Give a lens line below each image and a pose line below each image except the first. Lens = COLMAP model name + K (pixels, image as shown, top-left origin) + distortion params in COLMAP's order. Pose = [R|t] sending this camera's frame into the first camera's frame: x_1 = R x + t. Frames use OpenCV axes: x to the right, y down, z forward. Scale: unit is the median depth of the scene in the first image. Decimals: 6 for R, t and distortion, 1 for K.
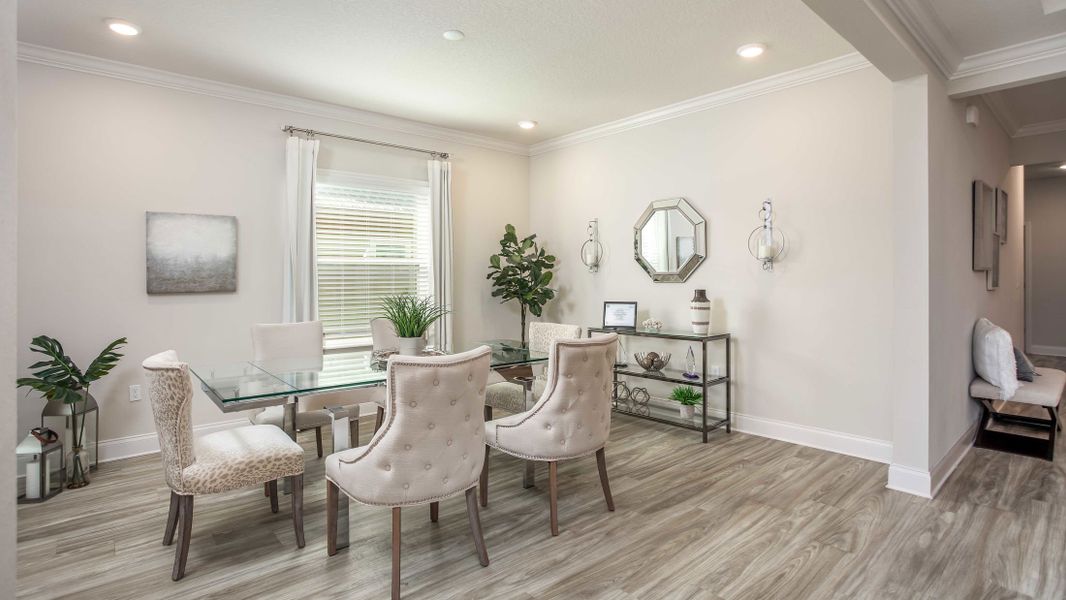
lens RADIAL K [[519.0, 0, 505.5], [0, 519.0, 284.2], [0, 0, 1]] dist [-0.059595, 0.001842]
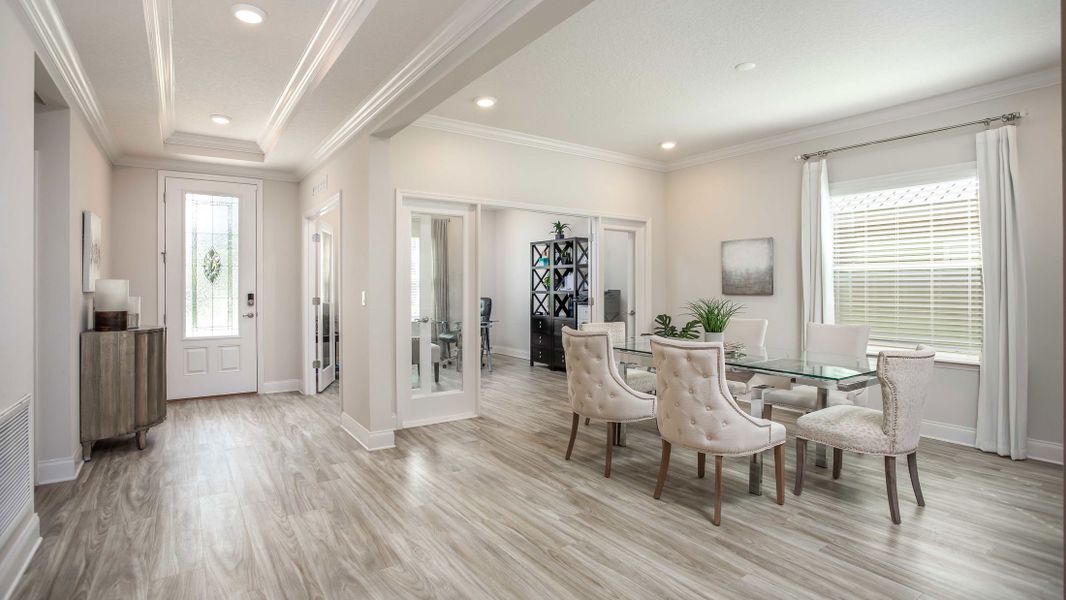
lens RADIAL K [[519.0, 0, 527.5], [0, 519.0, 292.4], [0, 0, 1]] dist [-0.059595, 0.001842]
pose [[-0.087923, 0.023634, -0.995847, 0.908362], [-0.002216, 0.999711, 0.023921, -0.023117], [0.996125, 0.004310, -0.087846, 0.540133]]
